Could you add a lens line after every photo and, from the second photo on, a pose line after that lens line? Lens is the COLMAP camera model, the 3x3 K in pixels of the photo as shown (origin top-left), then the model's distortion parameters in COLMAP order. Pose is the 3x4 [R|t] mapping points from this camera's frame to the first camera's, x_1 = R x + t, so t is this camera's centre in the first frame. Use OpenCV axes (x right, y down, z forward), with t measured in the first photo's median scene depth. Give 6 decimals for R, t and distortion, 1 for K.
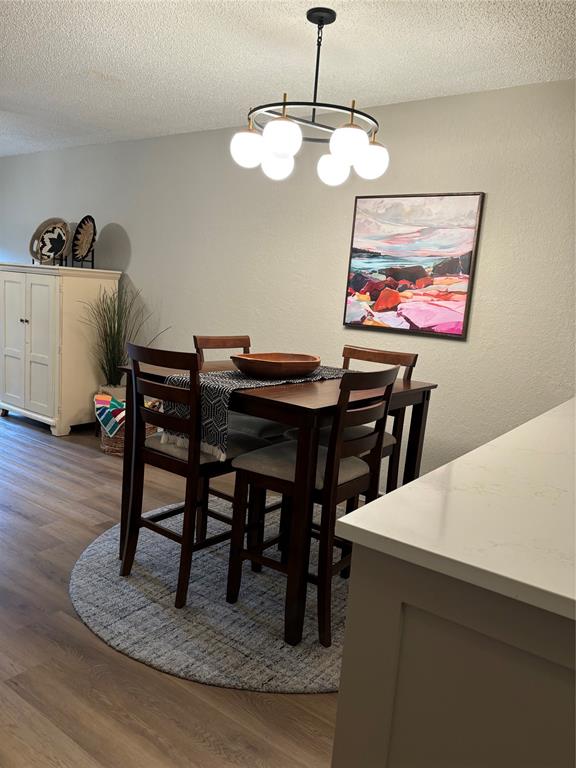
lens RADIAL K [[578.6, 0, 289.2], [0, 578.6, 389.4], [0, 0, 1]] dist [0.044415, -0.046847]
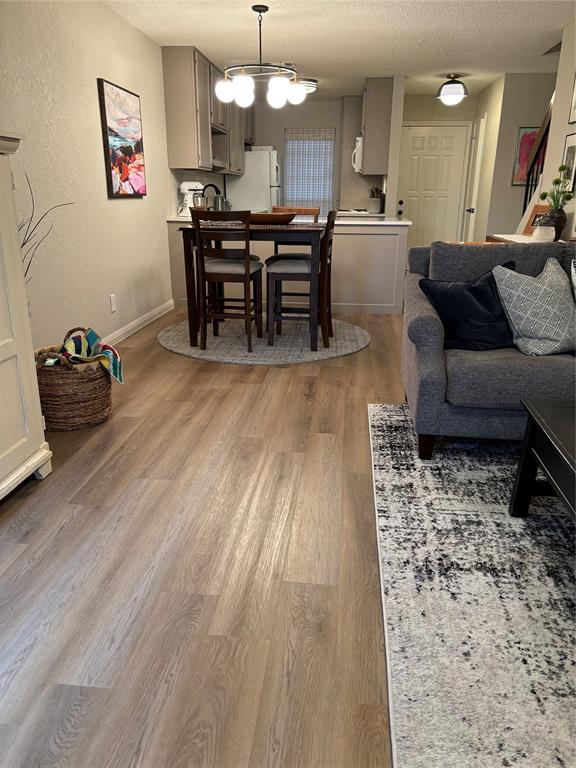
lens RADIAL K [[578.6, 0, 291.4], [0, 578.6, 379.5], [0, 0, 1]] dist [0.044415, -0.046847]
pose [[-0.503370, -0.343578, 0.792826, -1.246641], [0.089322, 0.891941, 0.443241, -0.292368], [-0.859442, 0.293931, -0.418287, 1.393677]]
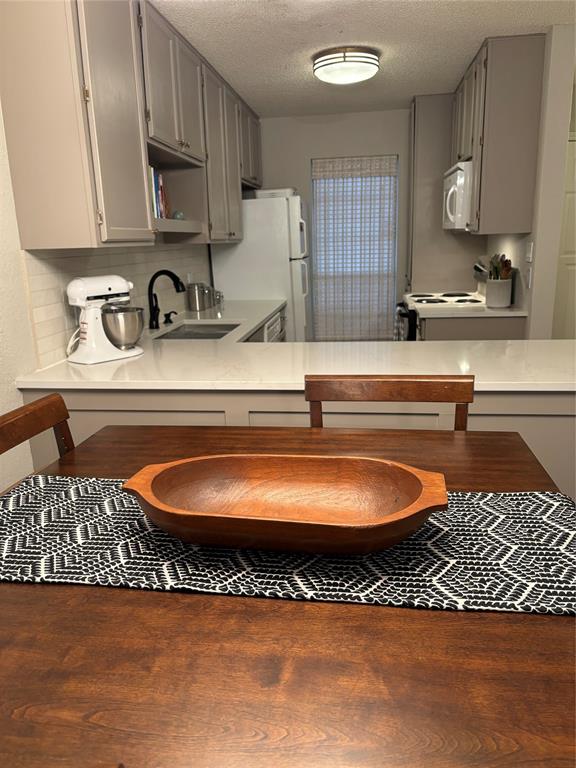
lens RADIAL K [[578.6, 0, 294.6], [0, 578.6, 386.9], [0, 0, 1]] dist [0.044415, -0.046847]
pose [[-0.489177, -0.277319, 0.826922, -0.224725], [0.129267, 0.914581, 0.383187, -0.189409], [-0.862552, 0.294340, -0.411543, 0.861834]]
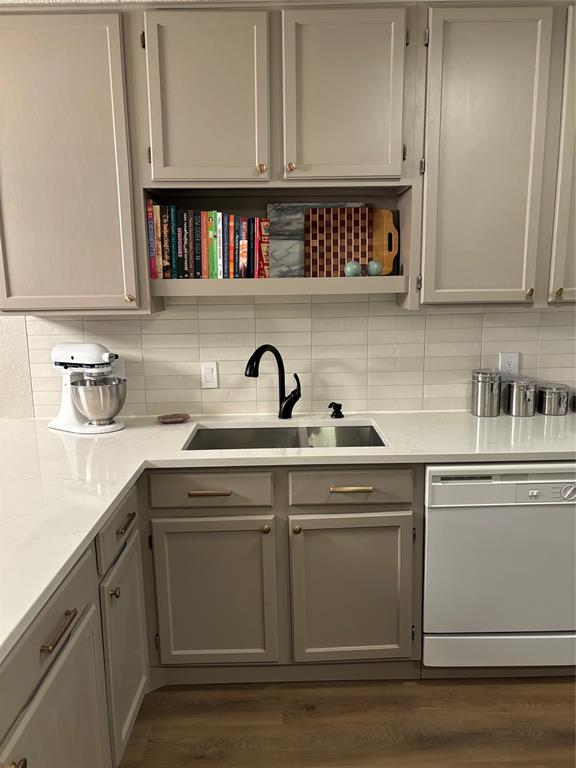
lens RADIAL K [[578.6, 0, 289.7], [0, 578.6, 388.3], [0, 0, 1]] dist [0.044415, -0.046847]
pose [[0.800157, -0.193851, 0.567601, 0.318225], [0.172452, 0.980728, 0.091835, -0.039465], [-0.574465, 0.024402, 0.818166, 0.033801]]
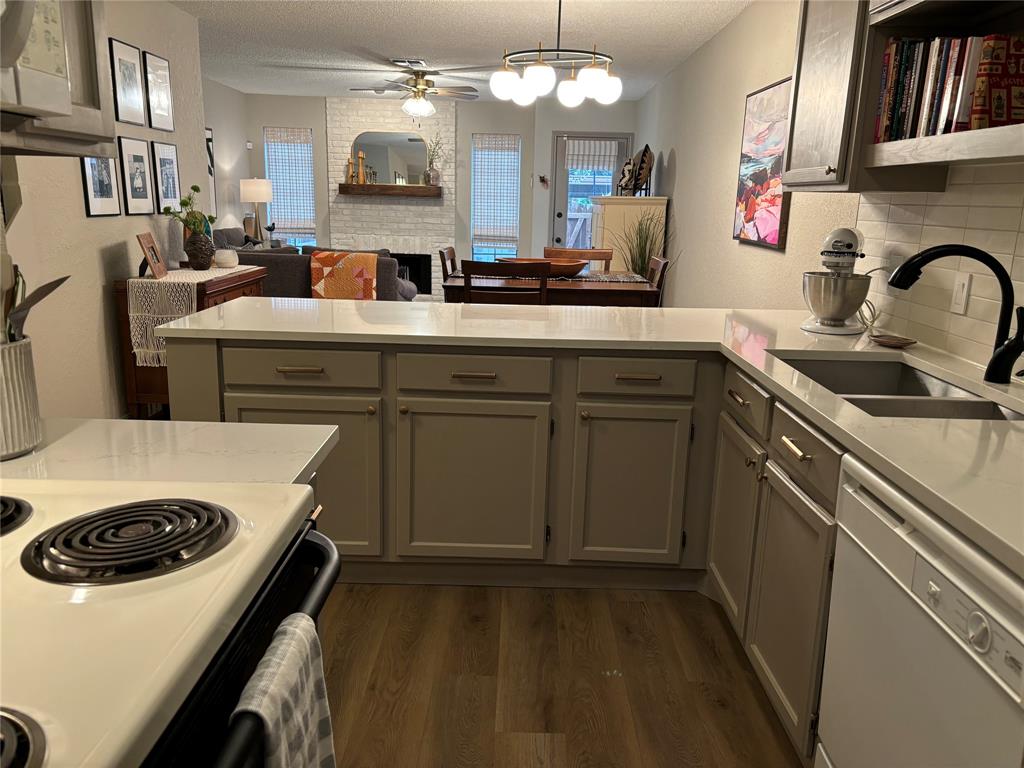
lens RADIAL K [[771.5, 0, 512.2], [0, 771.5, 387.5], [0, 0, 1]] dist [0.044415, -0.046847]
pose [[0.577025, 0.134963, -0.805498, 0.977931], [-0.113392, 0.989939, 0.084637, 0.060012], [0.808817, 0.042500, 0.586523, 0.013536]]
